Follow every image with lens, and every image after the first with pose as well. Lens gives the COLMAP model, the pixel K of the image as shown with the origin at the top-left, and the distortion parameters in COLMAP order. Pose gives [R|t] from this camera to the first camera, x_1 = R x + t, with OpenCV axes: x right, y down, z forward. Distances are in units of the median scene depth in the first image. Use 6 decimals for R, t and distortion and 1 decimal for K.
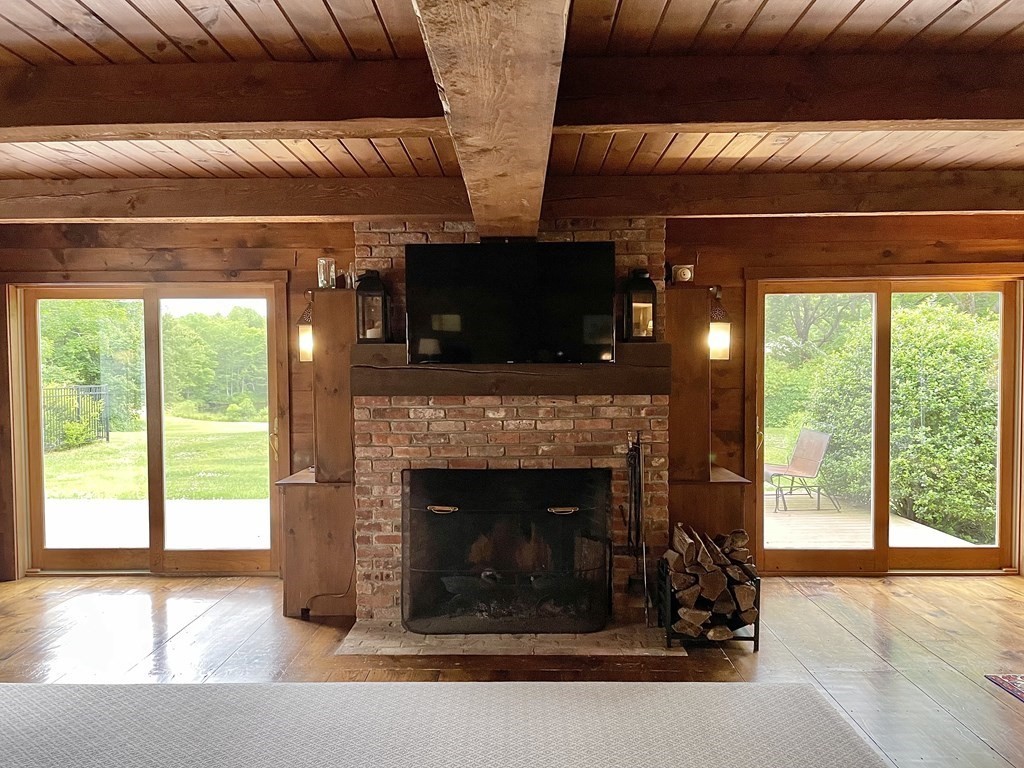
lens RADIAL K [[778.4, 0, 511.6], [0, 778.4, 387.8], [0, 0, 1]] dist [0.063424, -0.082001]
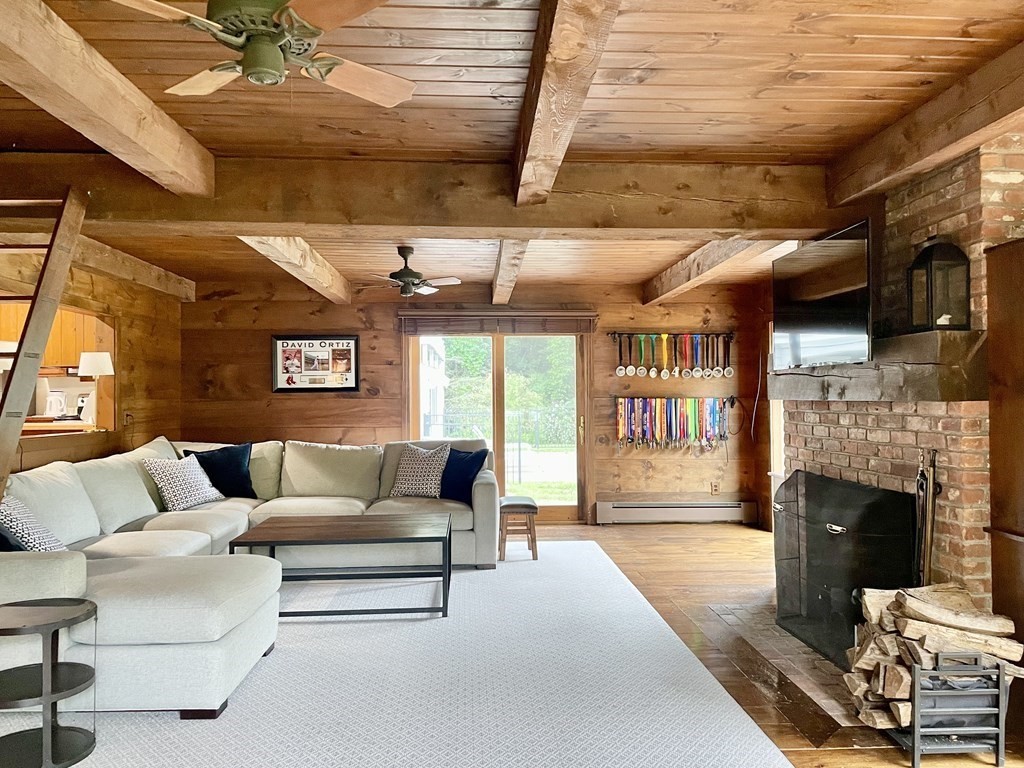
lens RADIAL K [[778.4, 0, 513.7], [0, 778.4, 385.2], [0, 0, 1]] dist [0.063424, -0.082001]
pose [[0.067885, -0.007890, -0.997662, 0.893272], [-0.034085, 0.999367, -0.010222, 0.014530], [0.997111, 0.034700, 0.067574, 0.540313]]
